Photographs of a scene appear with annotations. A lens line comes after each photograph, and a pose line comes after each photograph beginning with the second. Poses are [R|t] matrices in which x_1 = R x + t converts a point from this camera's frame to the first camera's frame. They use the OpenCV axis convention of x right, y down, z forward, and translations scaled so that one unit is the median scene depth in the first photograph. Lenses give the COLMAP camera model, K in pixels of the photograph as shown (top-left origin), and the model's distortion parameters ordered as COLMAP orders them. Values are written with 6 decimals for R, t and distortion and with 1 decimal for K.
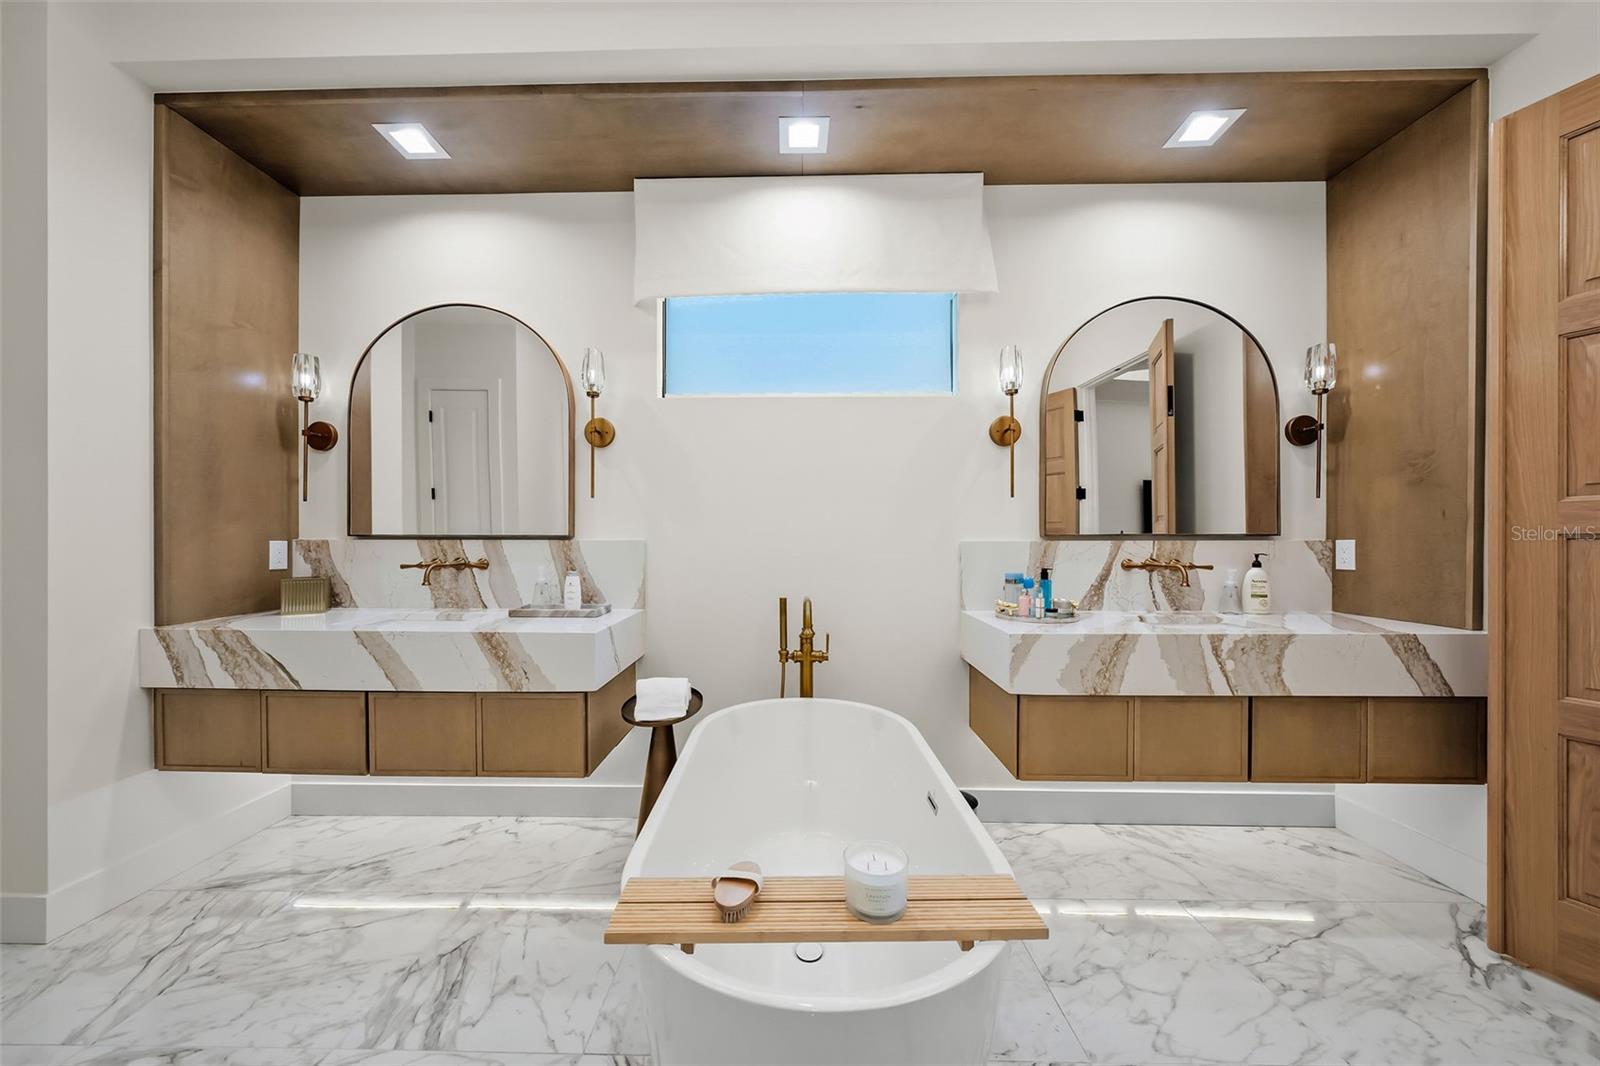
lens RADIAL K [[546.8, 0, 797.0], [0, 546.8, 543.3], [0, 0, 1]] dist [-0.001833, -0.000316]
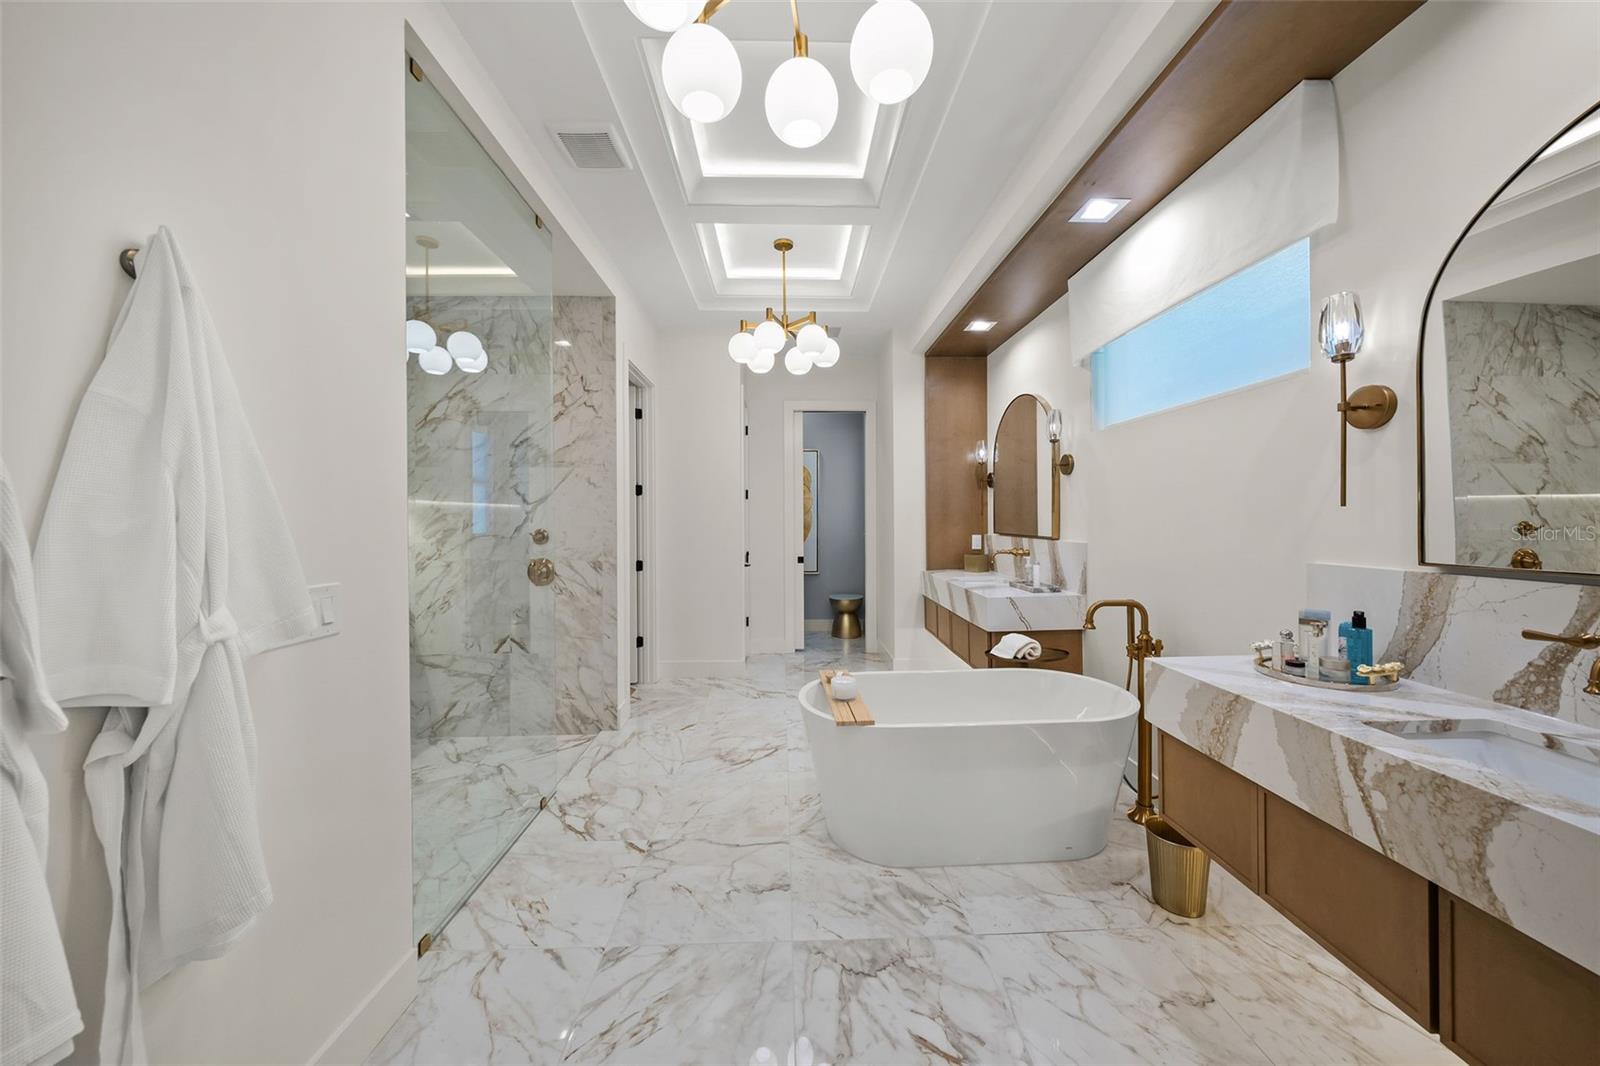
lens RADIAL K [[546.8, 0, 800.3], [0, 546.8, 515.2], [0, 0, 1]] dist [-0.001833, -0.000316]
pose [[0.046896, -0.006057, -0.998881, 1.081311], [0.006531, 0.999962, -0.005757, -0.073804], [0.998878, -0.006253, 0.046934, 0.265836]]
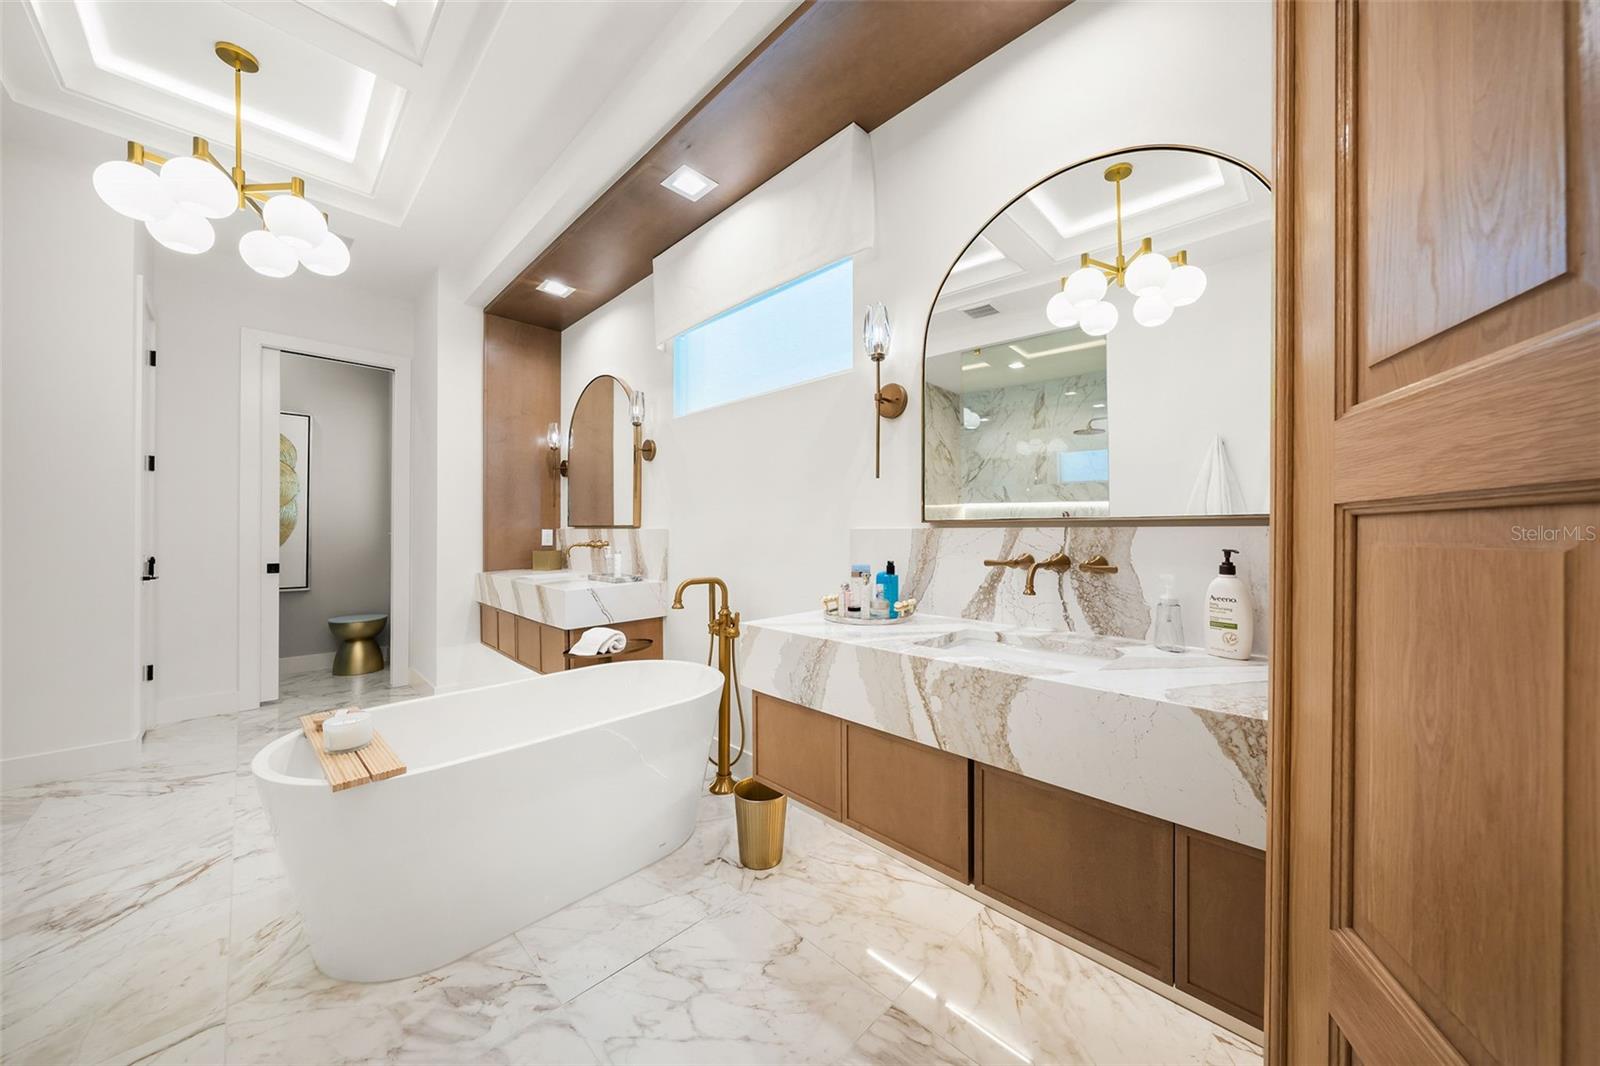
lens RADIAL K [[546.8, 0, 797.4], [0, 546.8, 529.7], [0, 0, 1]] dist [-0.001833, -0.000316]
pose [[0.720932, -0.001150, -0.693005, 0.912198], [-0.000977, 0.999996, -0.002677, 0.000502], [0.693006, 0.002607, 0.720927, 0.291916]]
